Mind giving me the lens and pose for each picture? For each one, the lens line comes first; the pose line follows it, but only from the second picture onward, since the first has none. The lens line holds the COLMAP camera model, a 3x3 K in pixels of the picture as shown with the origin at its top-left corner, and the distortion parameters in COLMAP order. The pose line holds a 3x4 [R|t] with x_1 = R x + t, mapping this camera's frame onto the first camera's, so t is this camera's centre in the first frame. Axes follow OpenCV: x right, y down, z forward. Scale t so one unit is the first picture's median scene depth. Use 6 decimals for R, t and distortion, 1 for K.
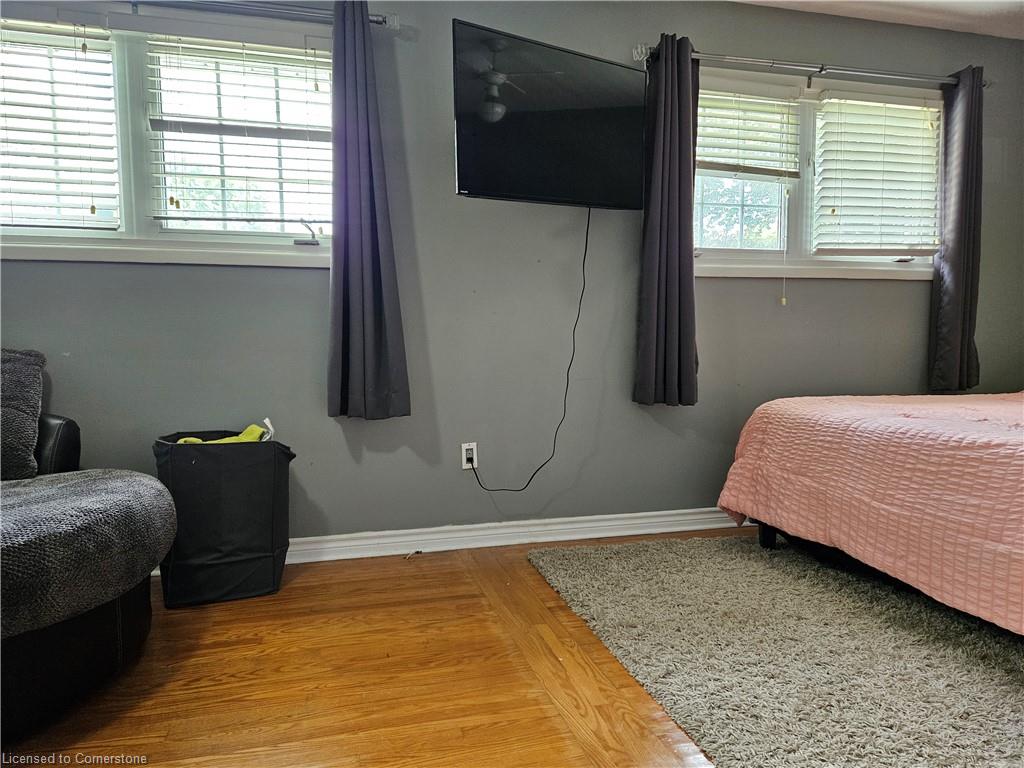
lens RADIAL K [[685.5, 0, 511.1], [0, 685.5, 384.0], [0, 0, 1]] dist [0.043981, 0.000416]
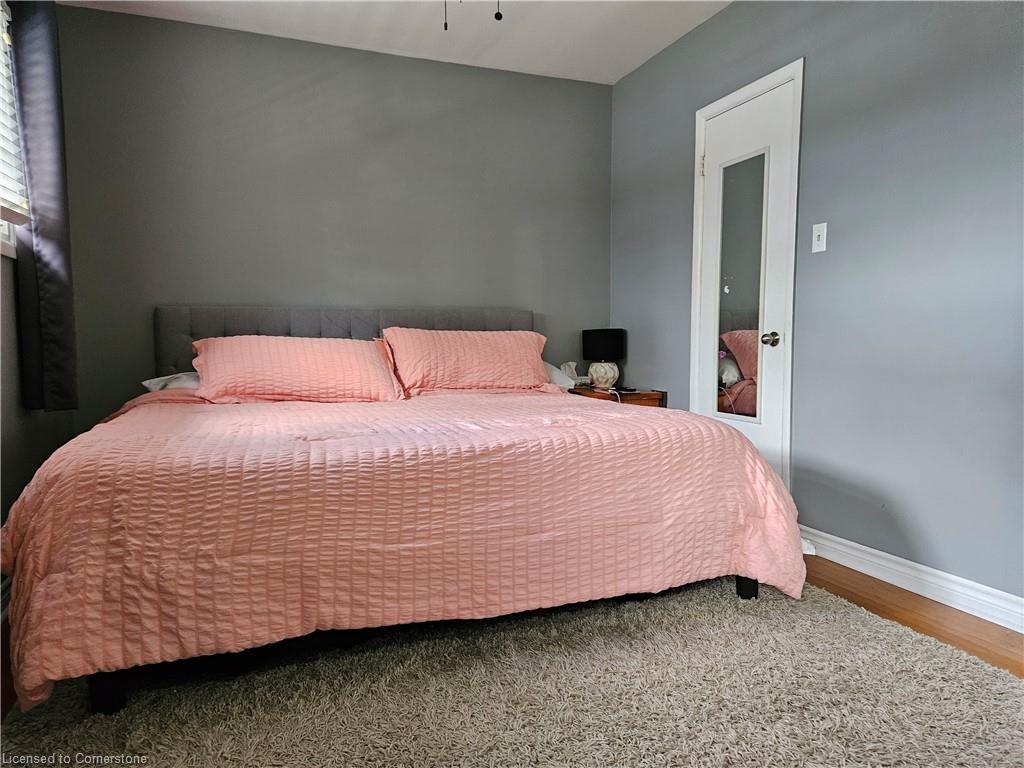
lens RADIAL K [[685.5, 0, 511.0], [0, 685.5, 384.1], [0, 0, 1]] dist [0.043981, 0.000416]
pose [[-0.112624, -0.063738, 0.991591, -0.295713], [0.057517, 0.995849, 0.070544, -0.071144], [-0.991972, 0.064978, -0.108490, 0.975970]]
